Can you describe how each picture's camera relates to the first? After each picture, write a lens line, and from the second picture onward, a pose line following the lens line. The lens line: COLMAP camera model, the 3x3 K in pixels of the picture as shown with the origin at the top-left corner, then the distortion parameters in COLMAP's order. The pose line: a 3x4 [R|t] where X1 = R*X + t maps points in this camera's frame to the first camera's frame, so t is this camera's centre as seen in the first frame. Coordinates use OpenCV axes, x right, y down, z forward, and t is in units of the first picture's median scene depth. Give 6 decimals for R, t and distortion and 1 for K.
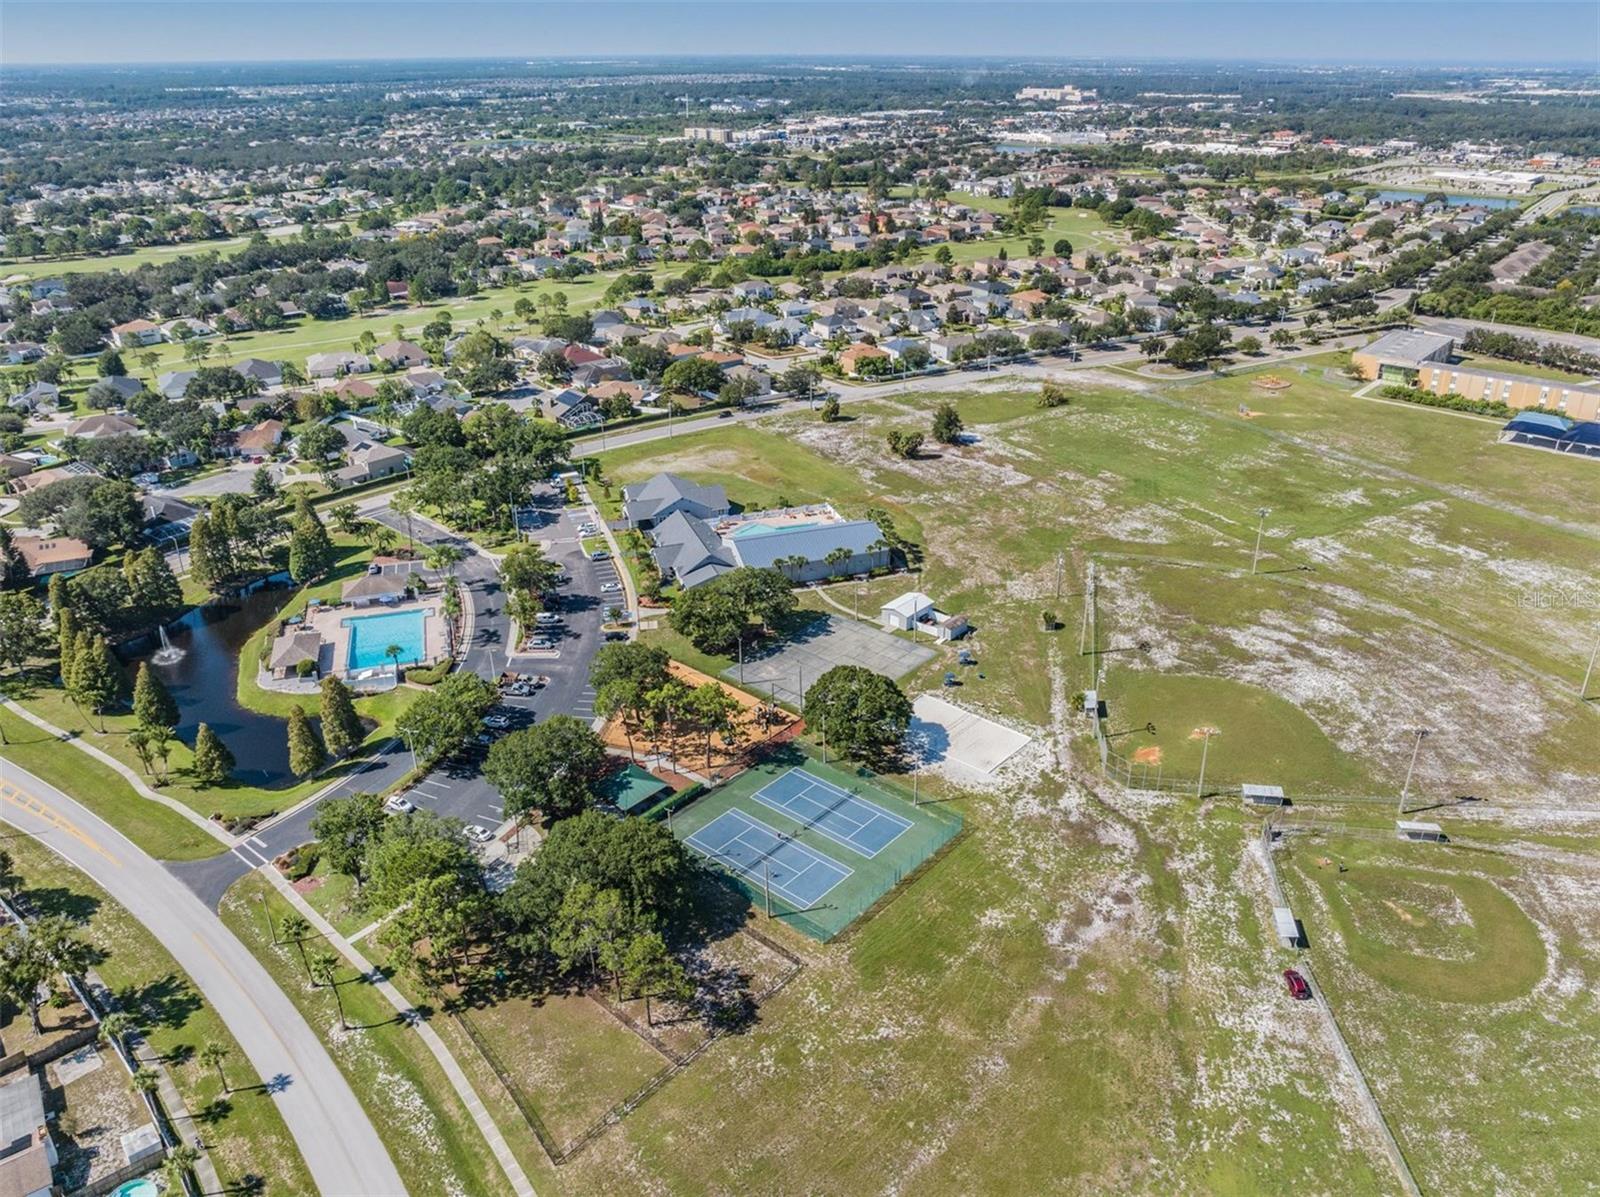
lens RADIAL K [[1190.4, 0, 800.0], [0, 1190.4, 598.5], [0, 0, 1]] dist [-0.039890, -0.000457]
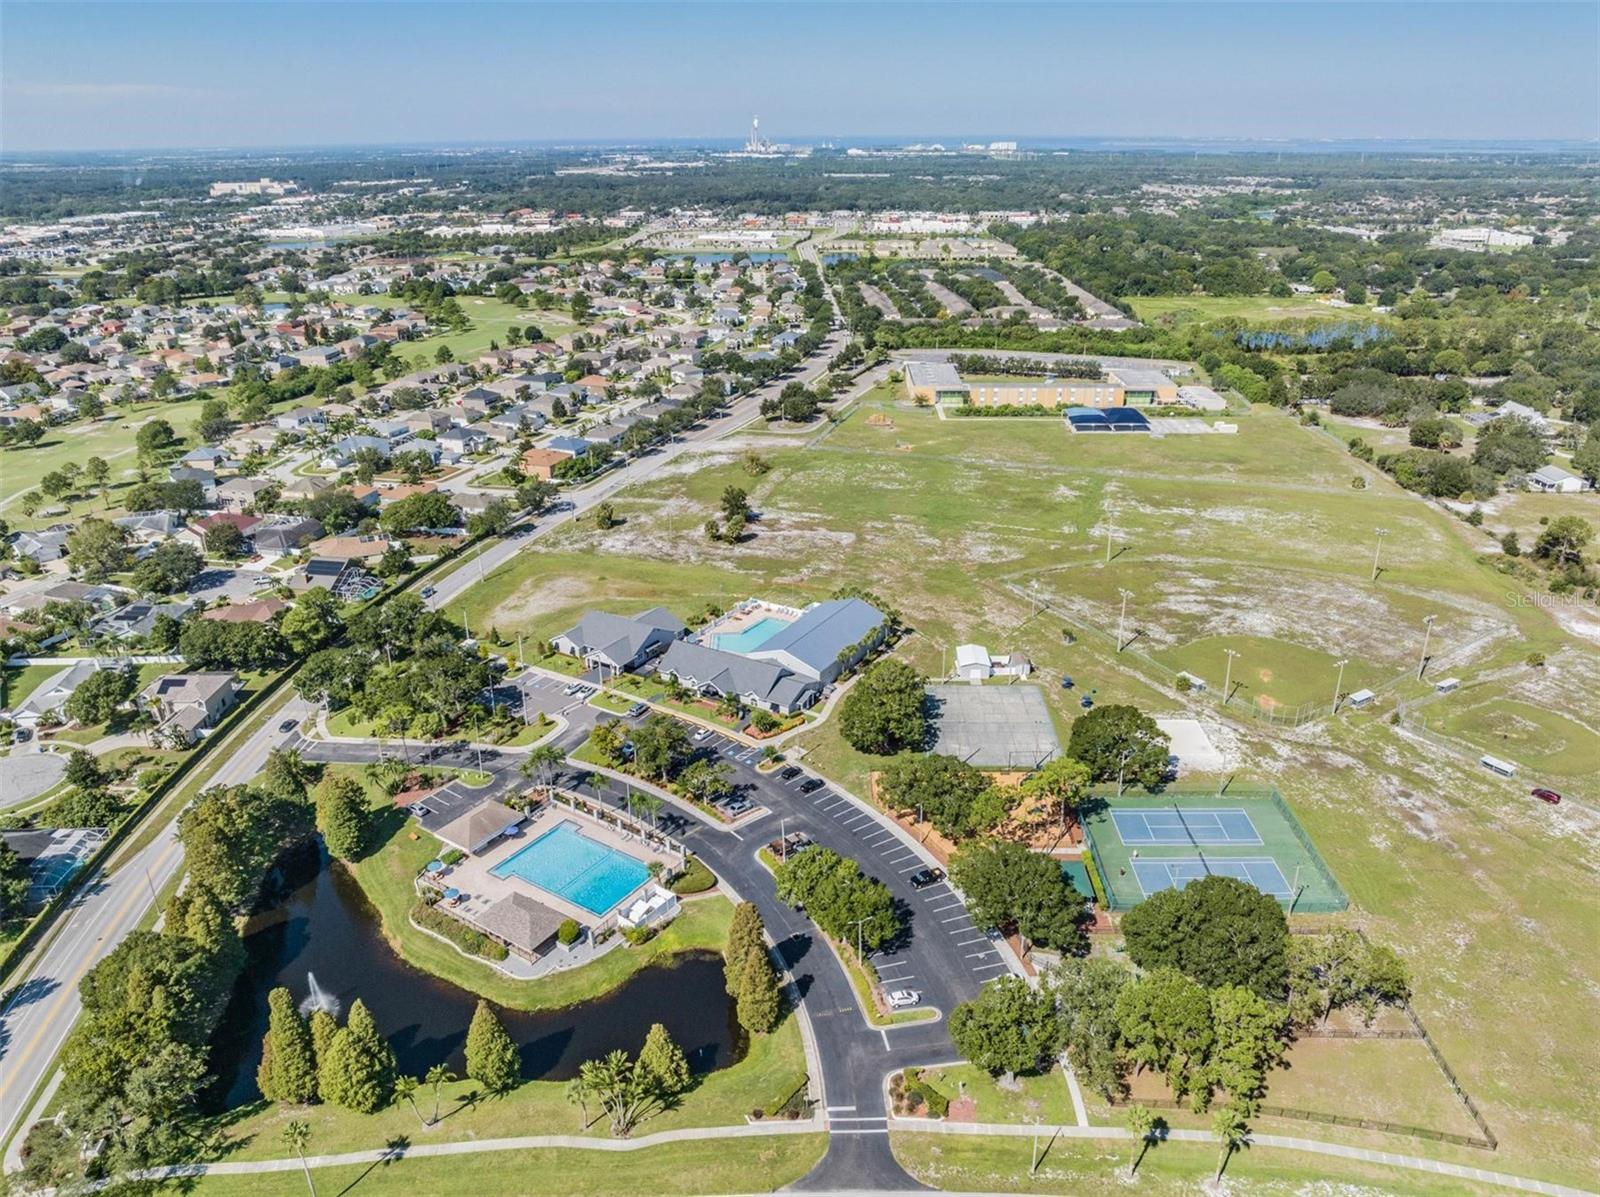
lens RADIAL K [[1190.4, 0, 800.0], [0, 1190.4, 598.5], [0, 0, 1]] dist [-0.039890, -0.000457]
pose [[0.759244, -0.242180, 0.604067, -0.531870], [0.279451, 0.959576, 0.033471, -0.099696], [-0.587754, 0.143394, 0.796231, 0.189421]]
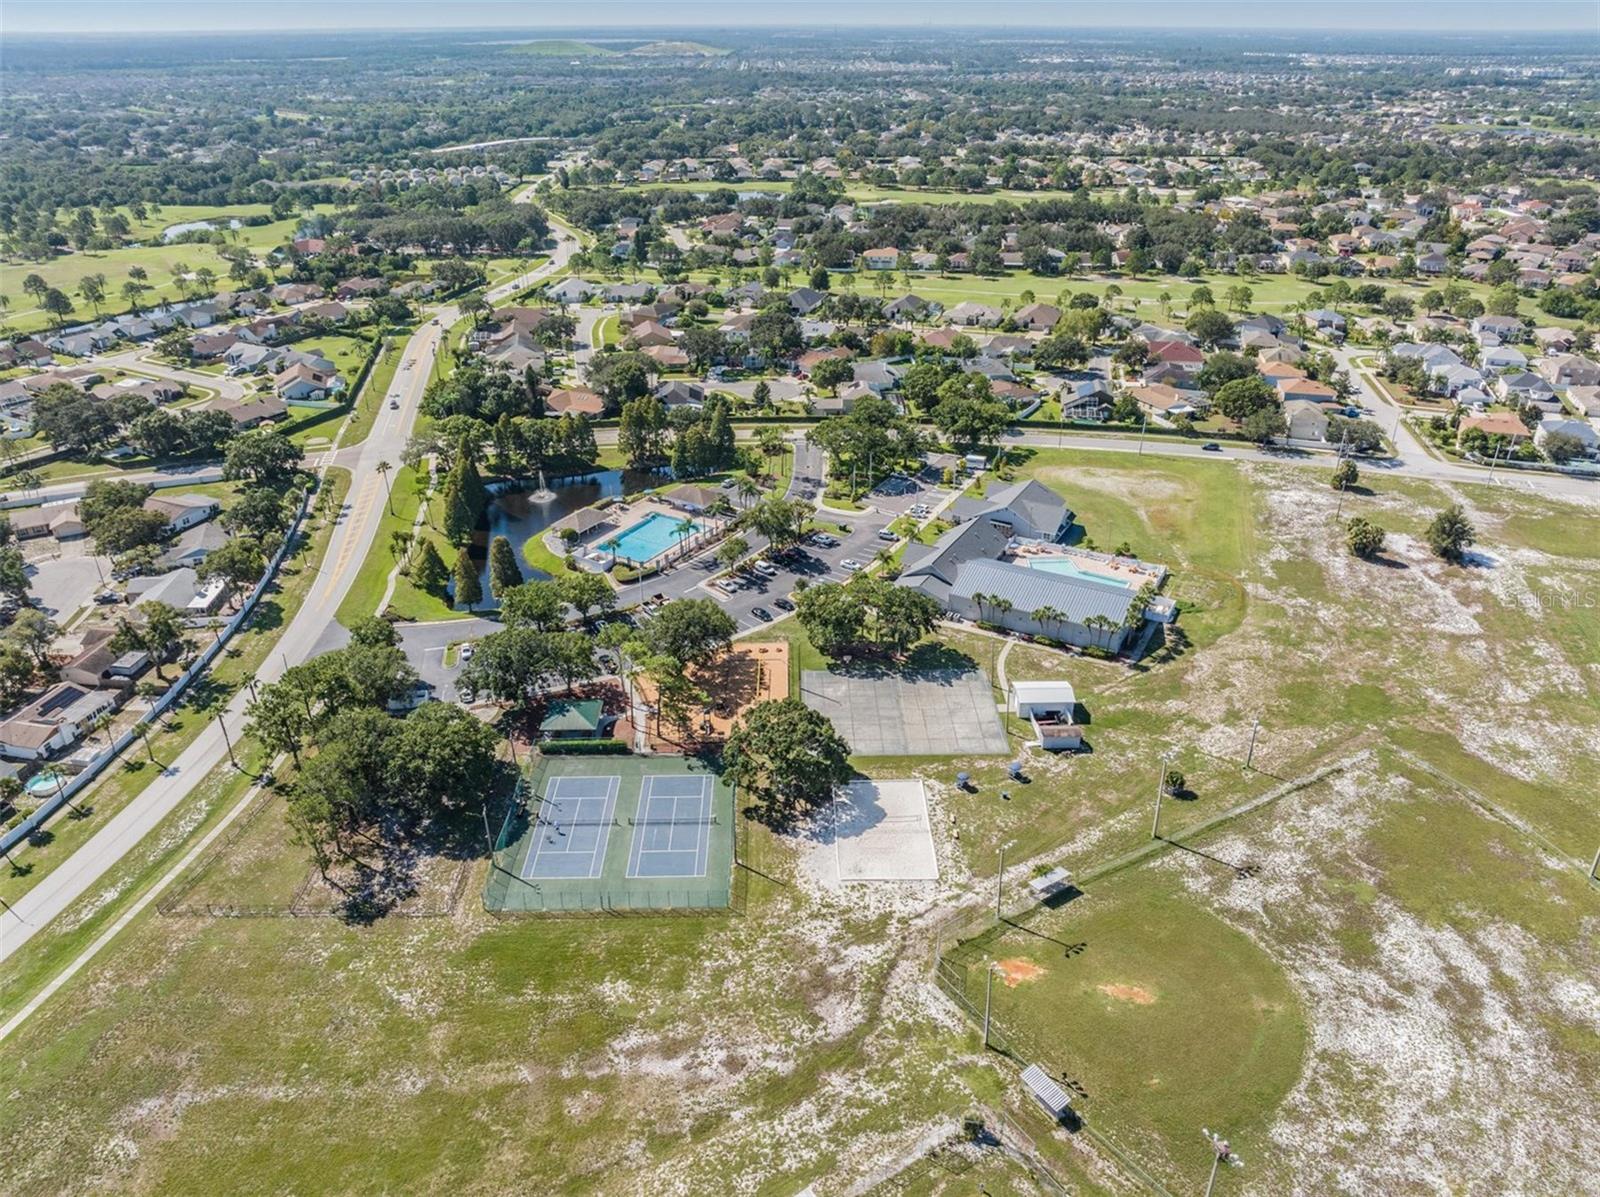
lens RADIAL K [[1190.4, 0, 800.0], [0, 1190.4, 598.5], [0, 0, 1]] dist [-0.039890, -0.000457]
pose [[0.651001, 0.334783, -0.681262, 0.418870], [-0.319141, 0.935025, 0.154521, -0.103386], [0.688728, 0.116825, 0.715545, 0.232042]]
